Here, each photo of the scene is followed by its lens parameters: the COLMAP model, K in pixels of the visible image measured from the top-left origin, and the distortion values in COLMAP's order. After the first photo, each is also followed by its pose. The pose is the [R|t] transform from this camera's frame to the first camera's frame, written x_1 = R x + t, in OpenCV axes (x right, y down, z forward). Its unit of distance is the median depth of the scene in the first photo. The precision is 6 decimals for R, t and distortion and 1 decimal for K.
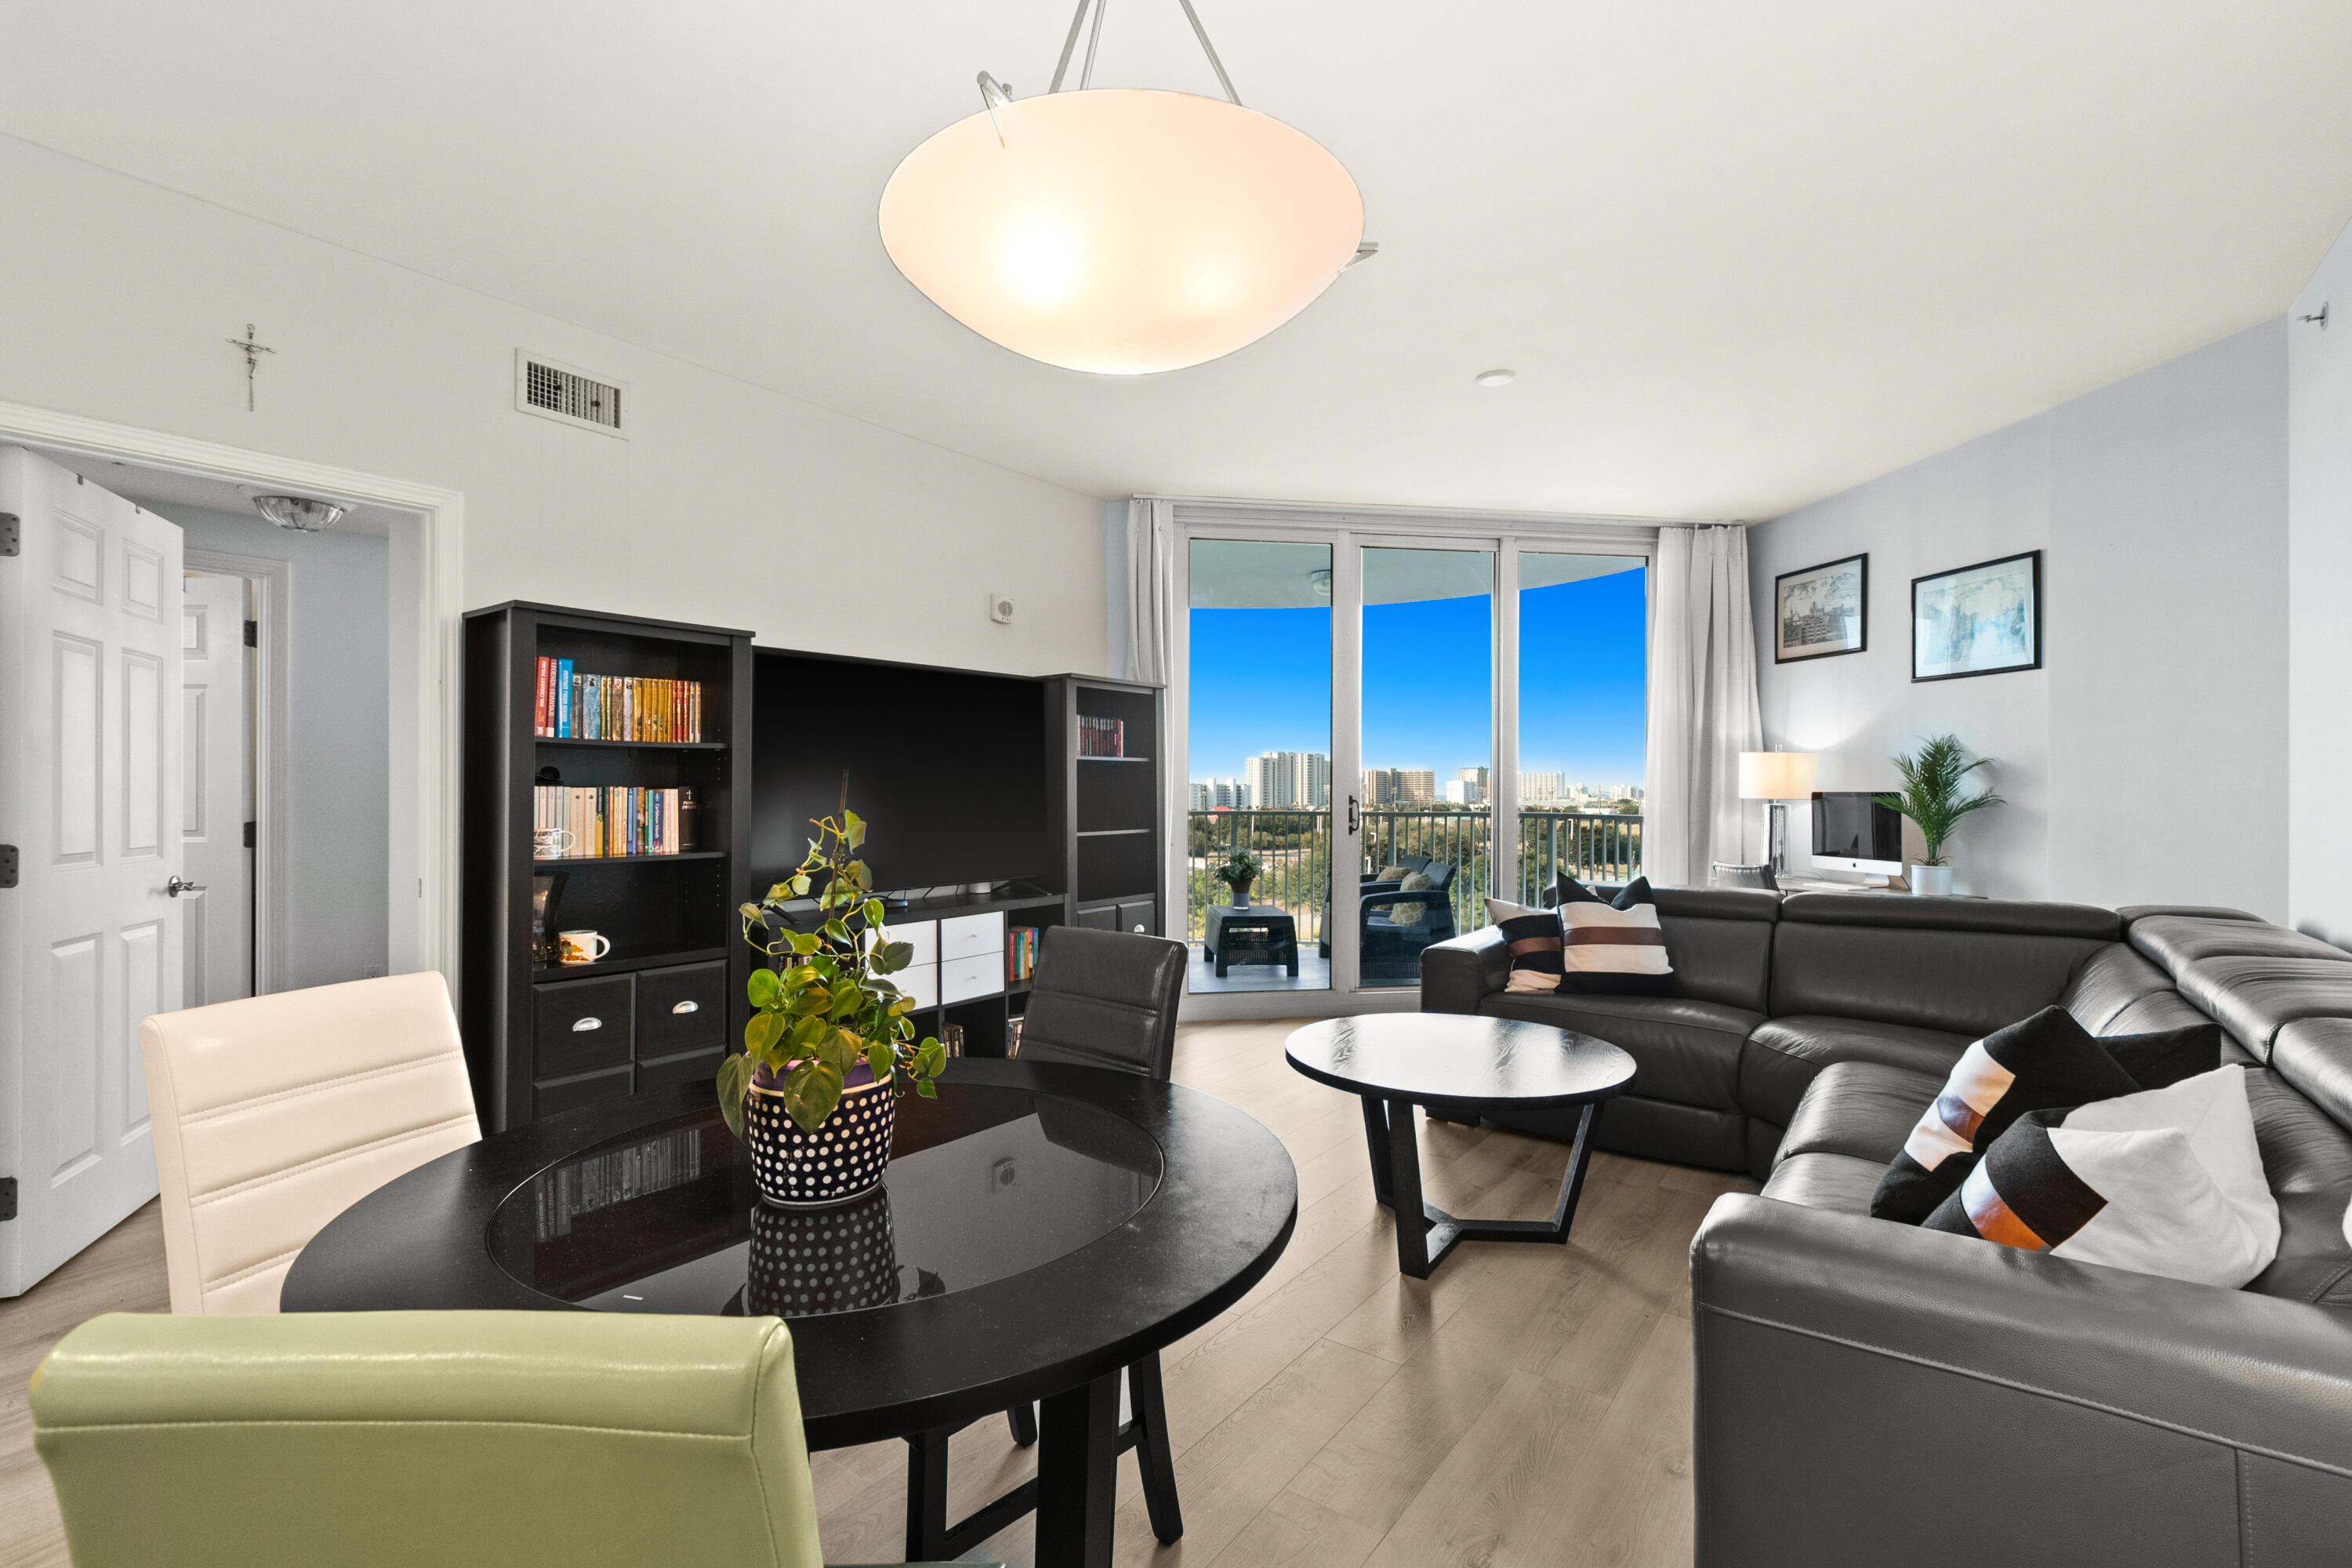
lens RADIAL K [[1065.2, 0, 1164.4], [0, 1065.2, 785.4], [0, 0, 1]] dist [0.002181, -0.000002]
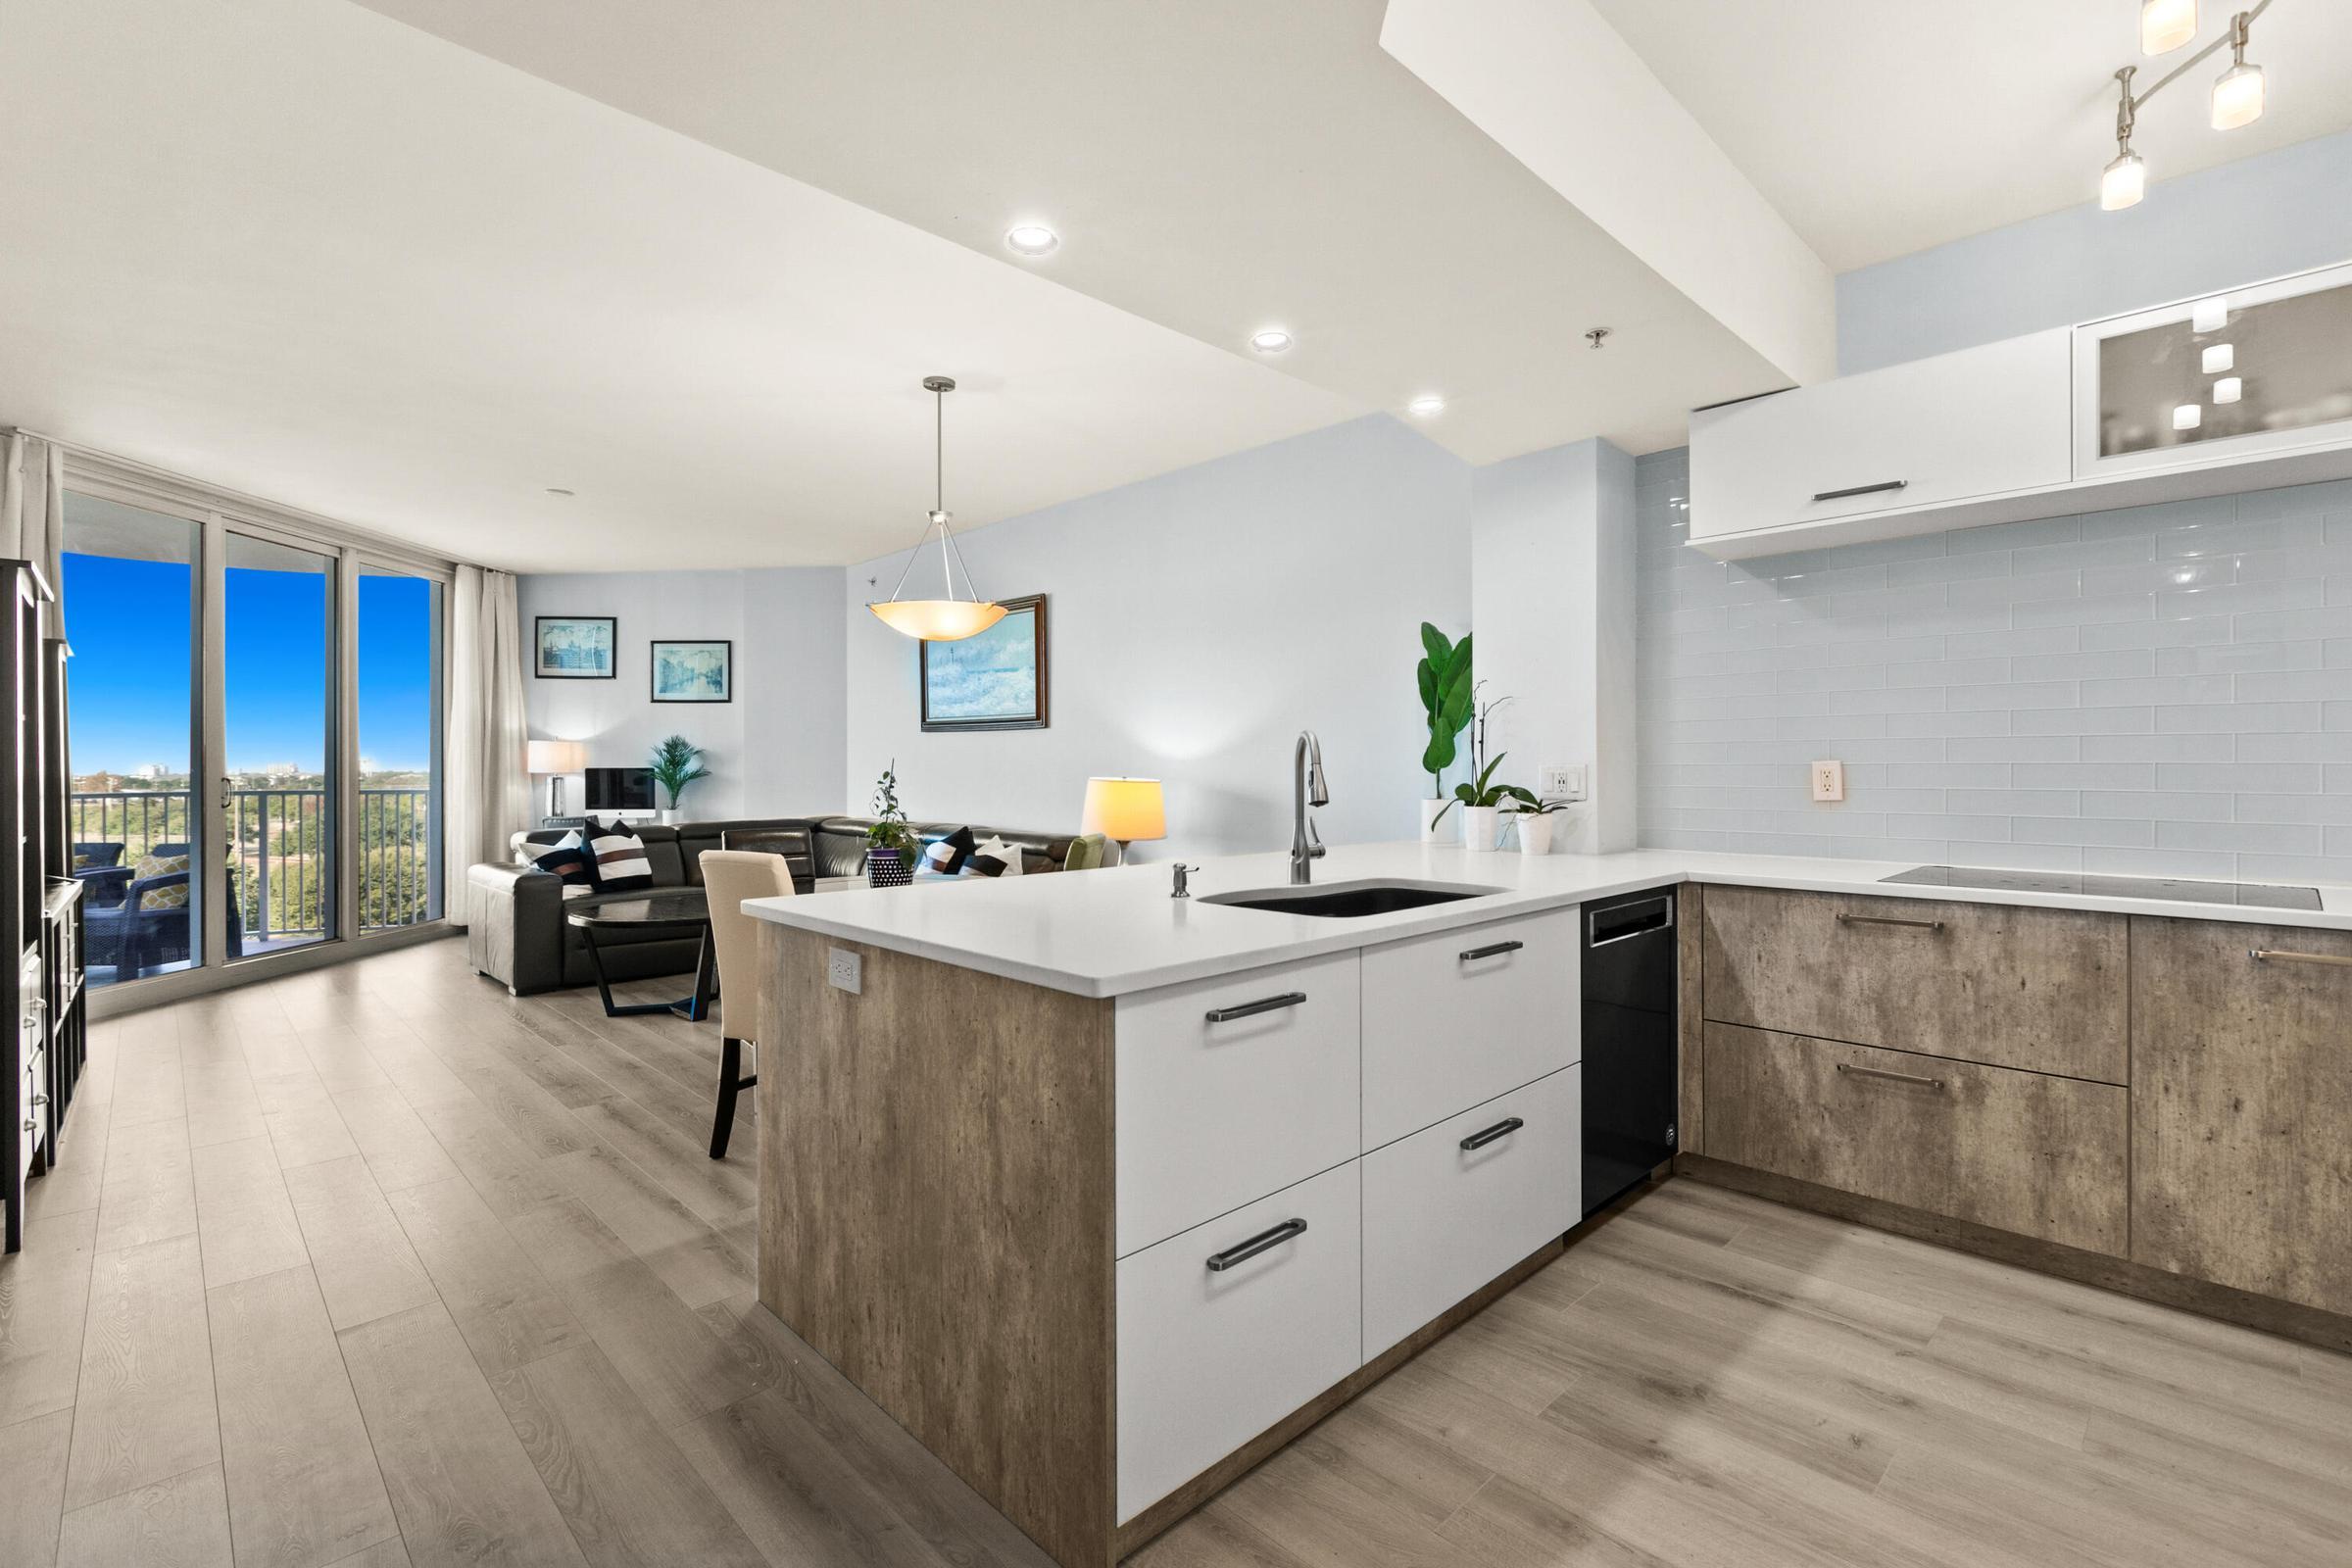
lens RADIAL K [[1066.7, 0, 1177.4], [0, 1066.7, 762.1], [0, 0, 1]] dist [0.004323, -0.000285]
pose [[0.157116, 0.001341, 0.987579, -0.859801], [0.001133, 0.999998, -0.001538, 0.001195], [-0.987580, 0.001360, 0.157114, -0.081607]]
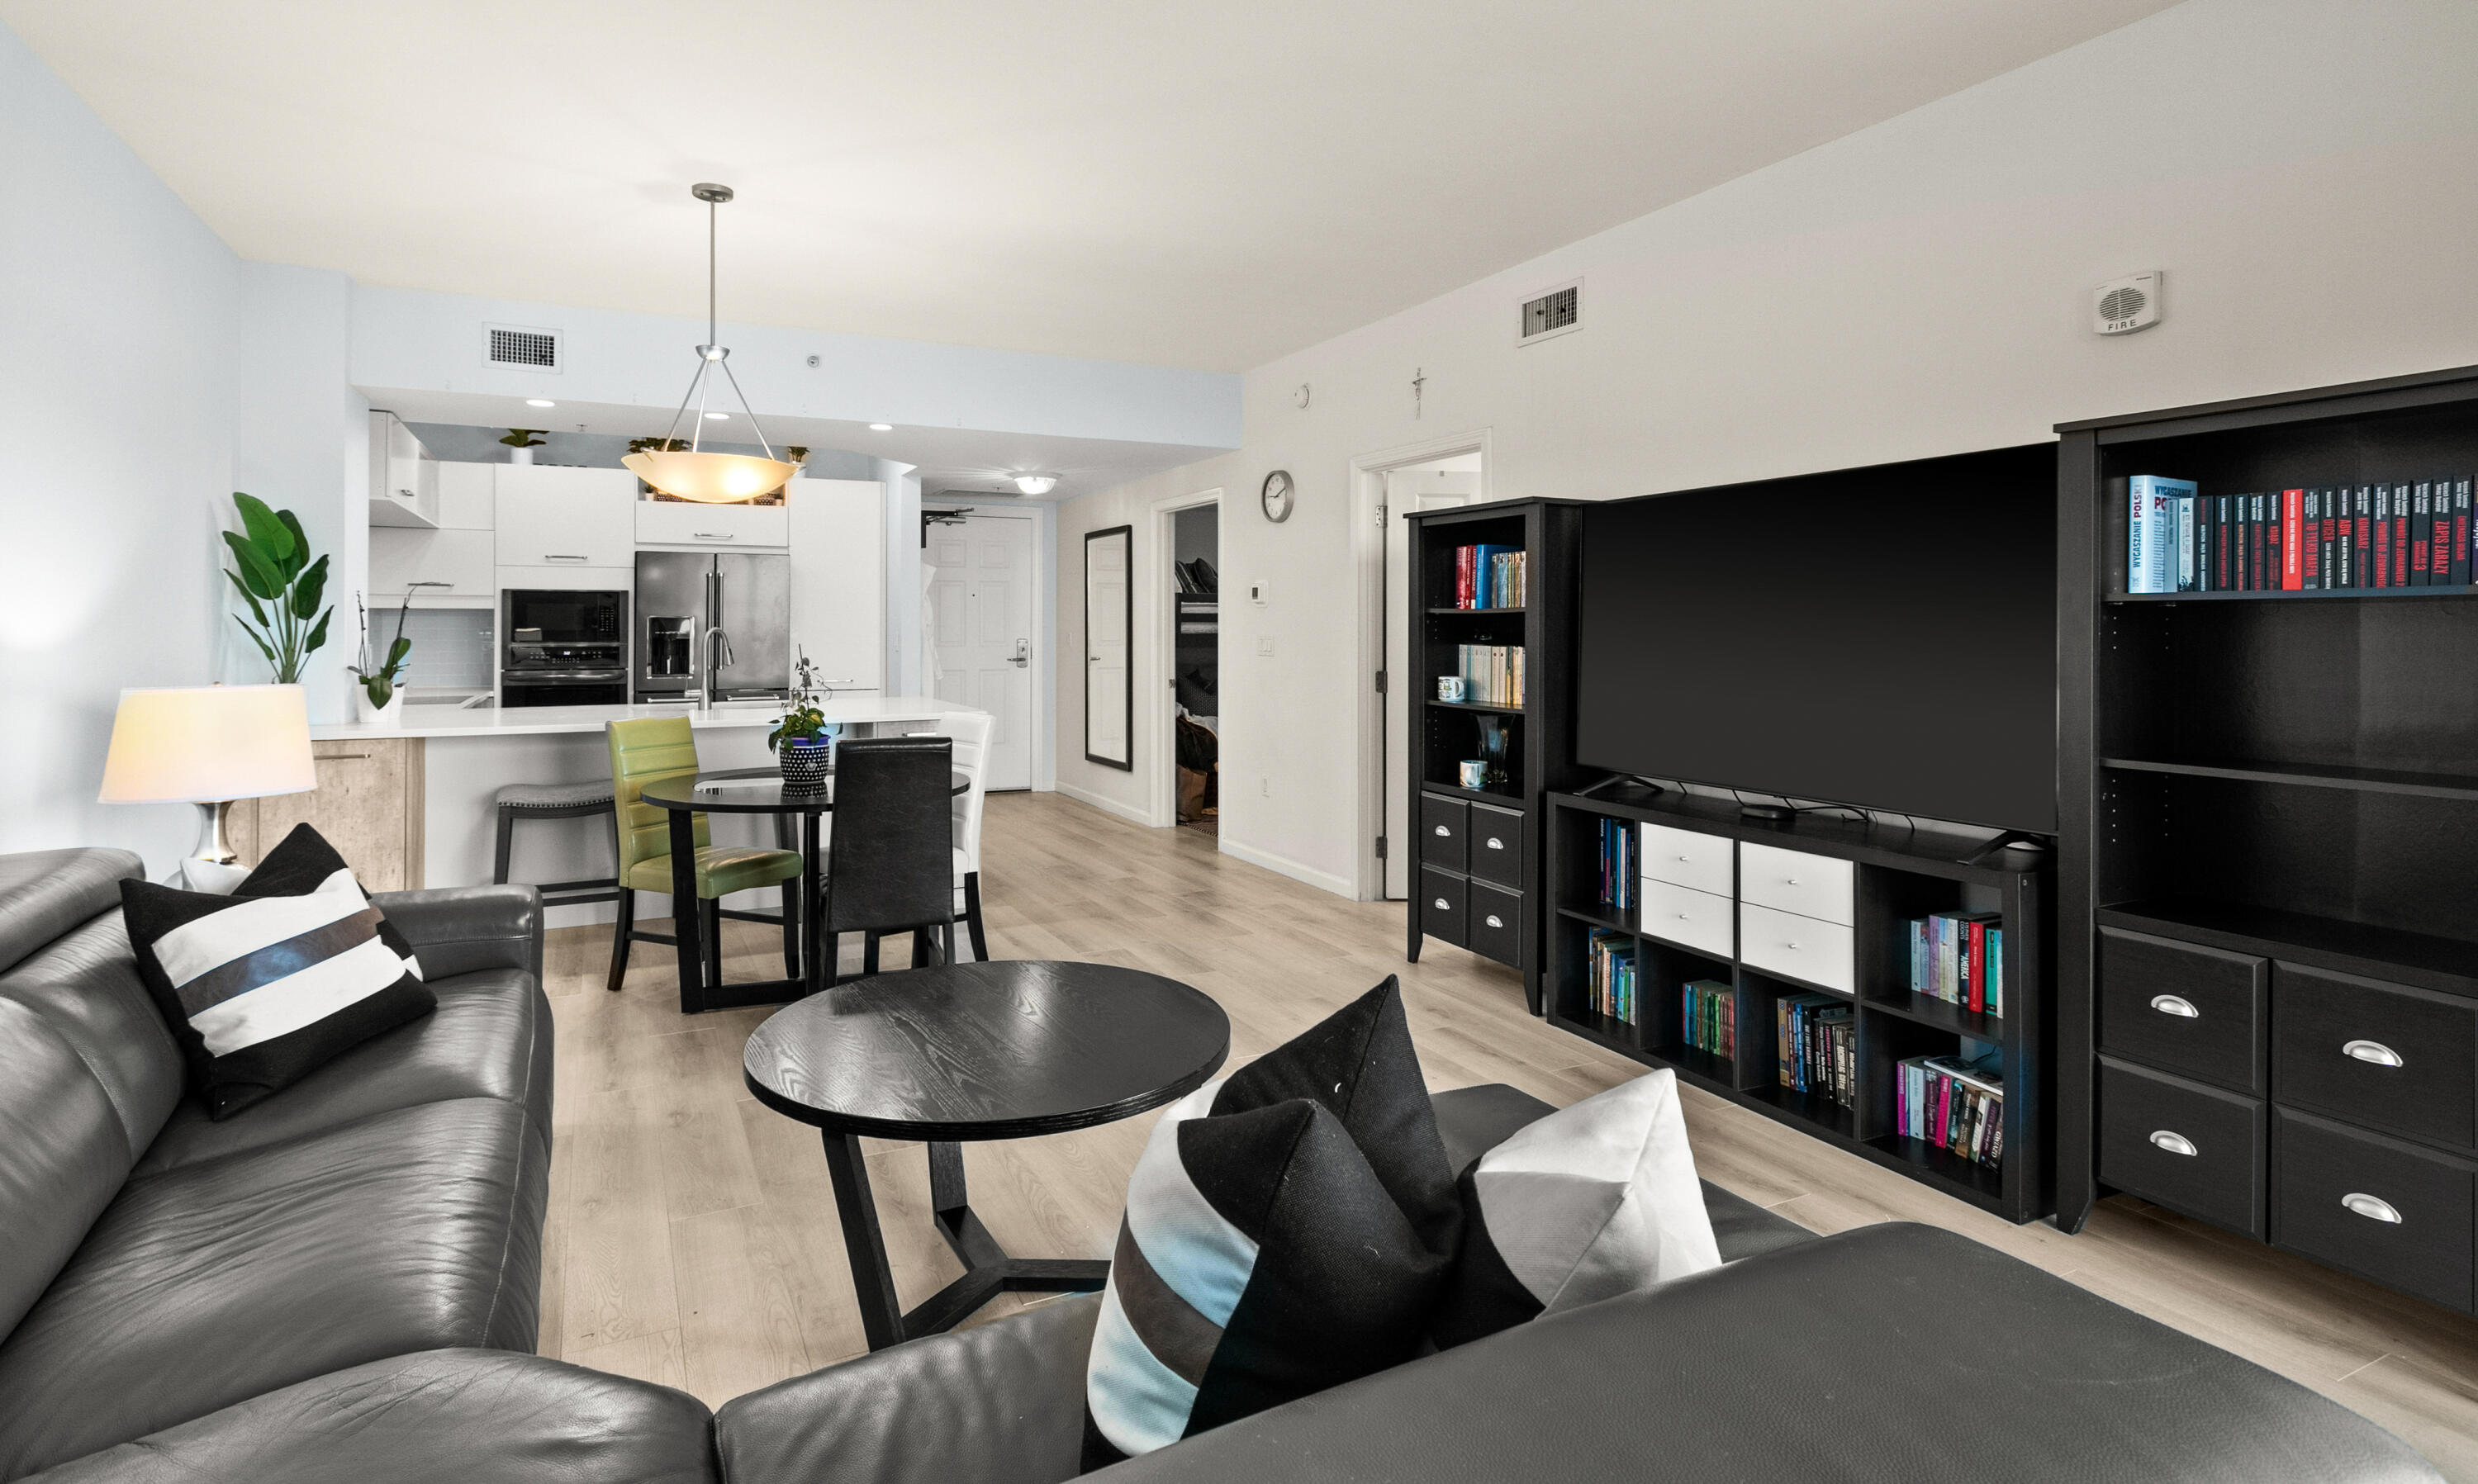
lens RADIAL K [[1182.6, 0, 1241.2], [0, 1182.6, 632.0], [0, 0, 1]] dist [0.000587, 0.000026]
pose [[-0.416367, 0.003814, -0.909189, 0.573964], [-0.000284, 0.999991, 0.004325, -0.014580], [0.909197, 0.002059, -0.416362, 0.916253]]
